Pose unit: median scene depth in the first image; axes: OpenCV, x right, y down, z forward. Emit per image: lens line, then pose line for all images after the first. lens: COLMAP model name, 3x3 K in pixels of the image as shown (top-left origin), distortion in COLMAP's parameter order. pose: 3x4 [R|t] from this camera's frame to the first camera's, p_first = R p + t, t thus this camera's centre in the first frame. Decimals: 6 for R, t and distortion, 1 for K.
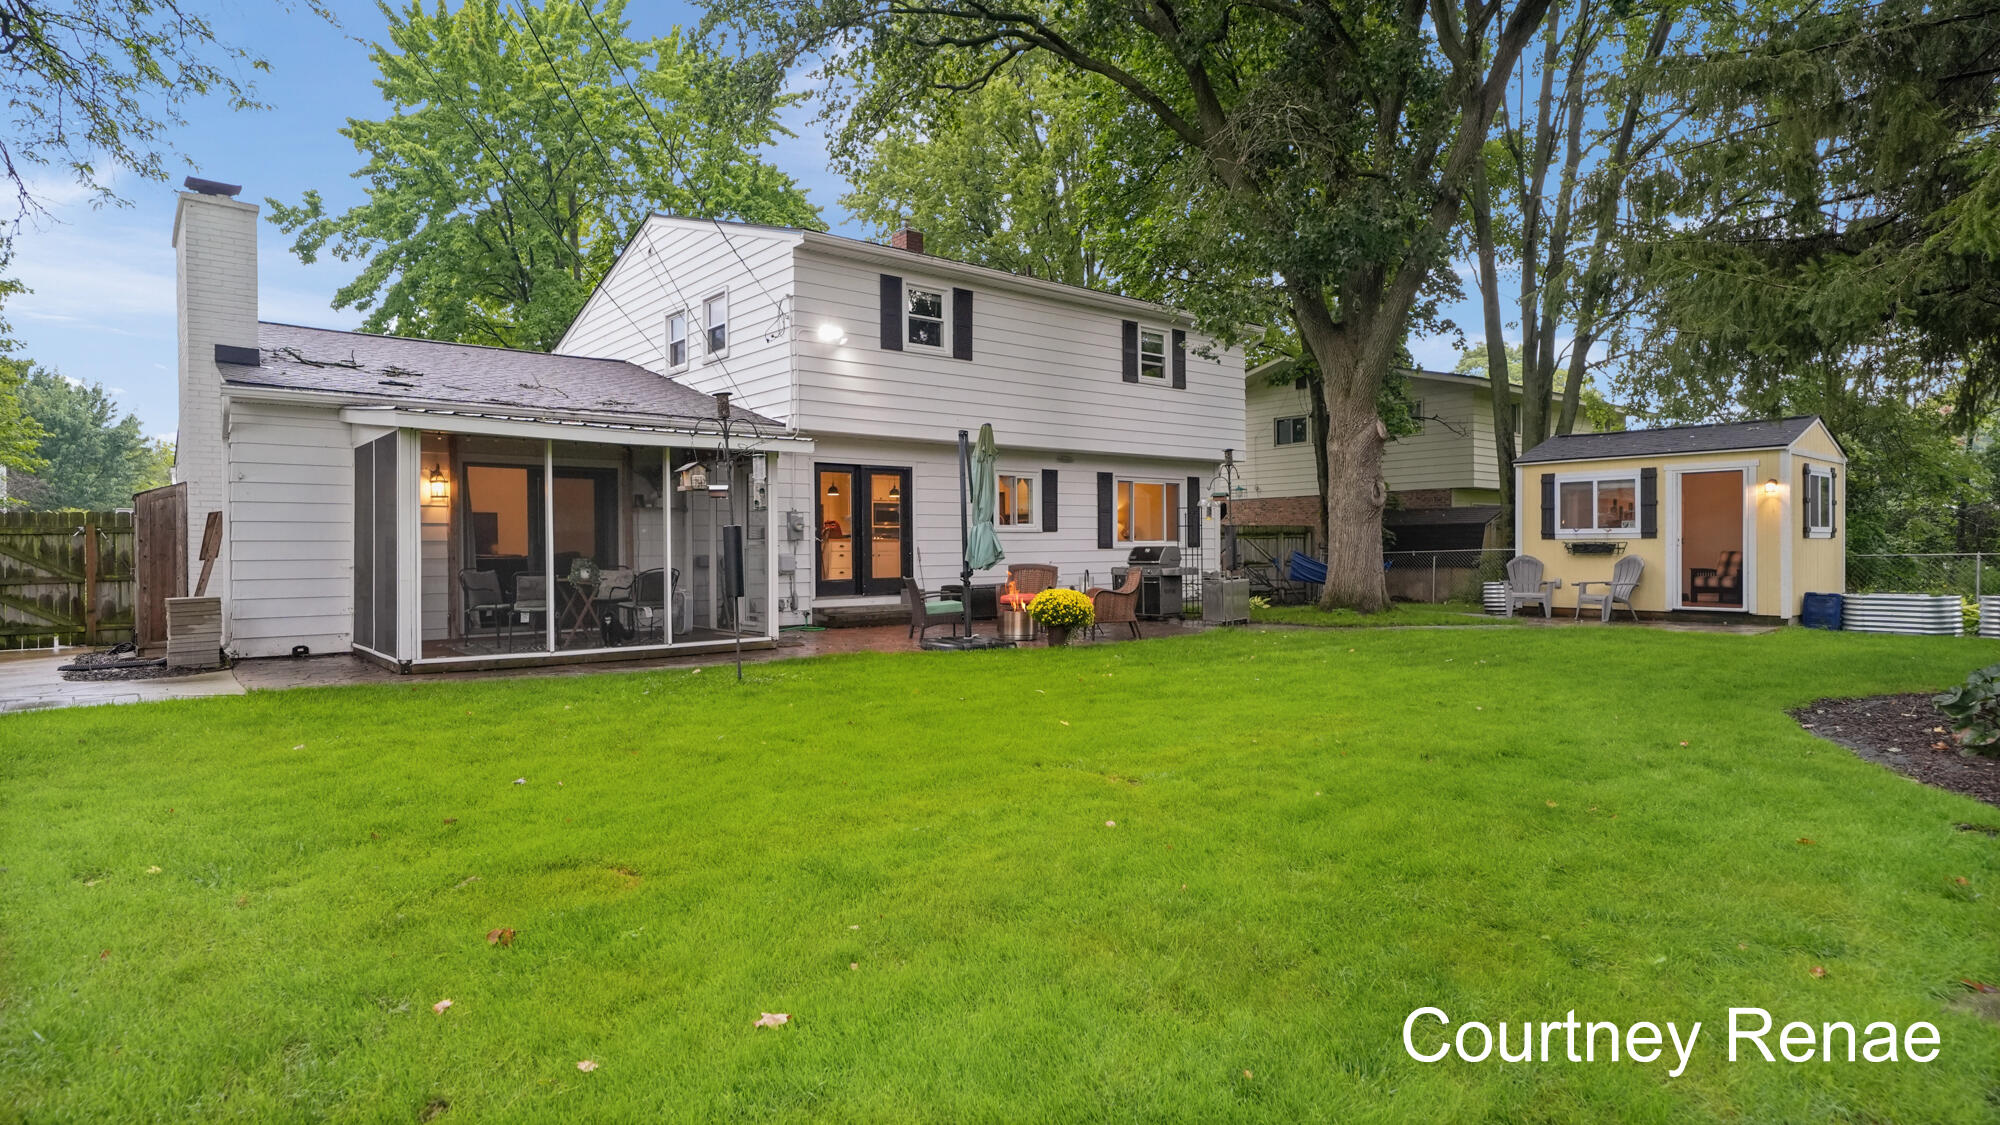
lens RADIAL K [[1021.4, 0, 1001.6], [0, 1021.4, 550.0], [0, 0, 1]] dist [0.006415, 0.000662]
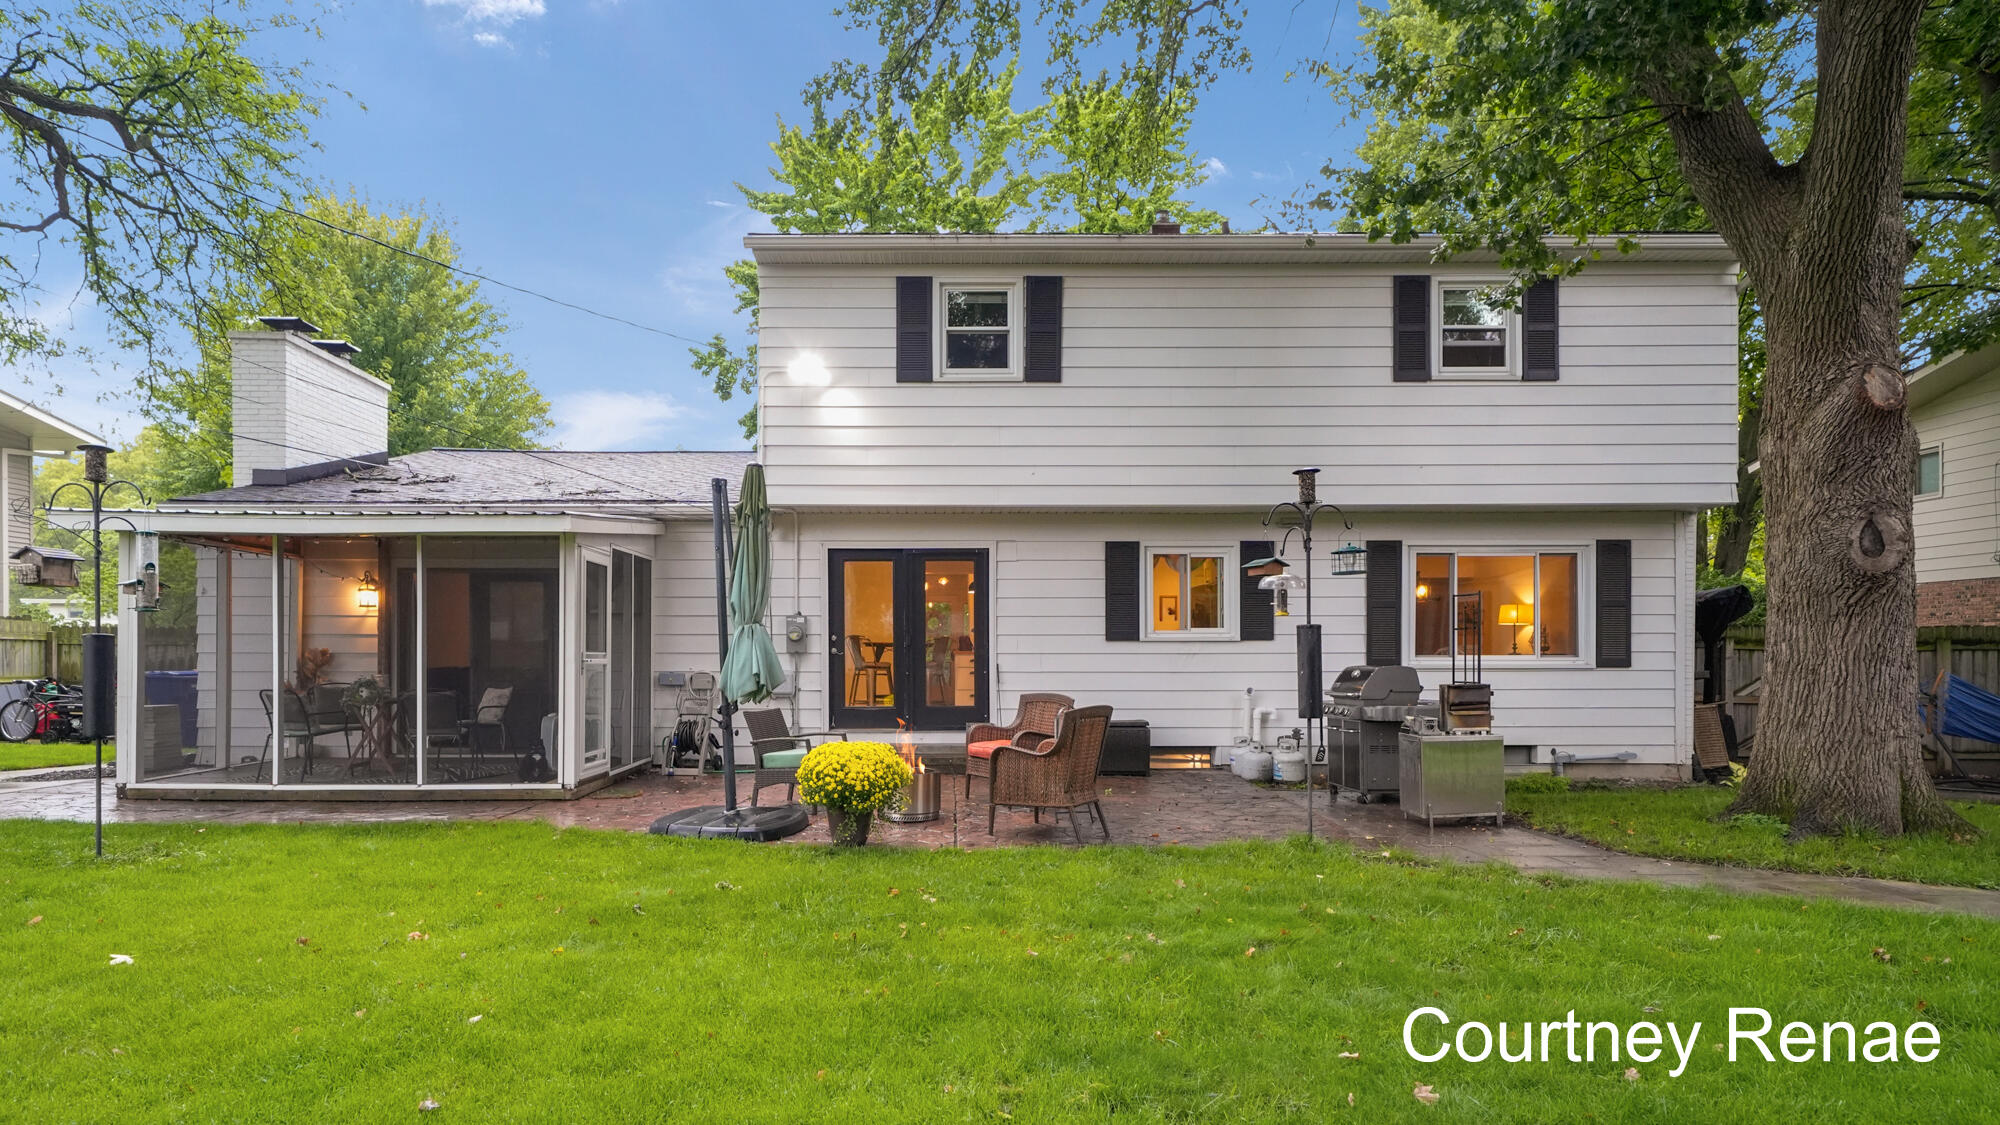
lens RADIAL K [[1031.7, 0, 996.0], [0, 1031.7, 643.7], [0, 0, 1]] dist [0.005888, 0.000979]
pose [[0.776986, -0.001353, -0.629517, 0.353549], [-0.008922, 0.999874, -0.013161, -0.006861], [0.629455, 0.015842, 0.776875, 0.452341]]
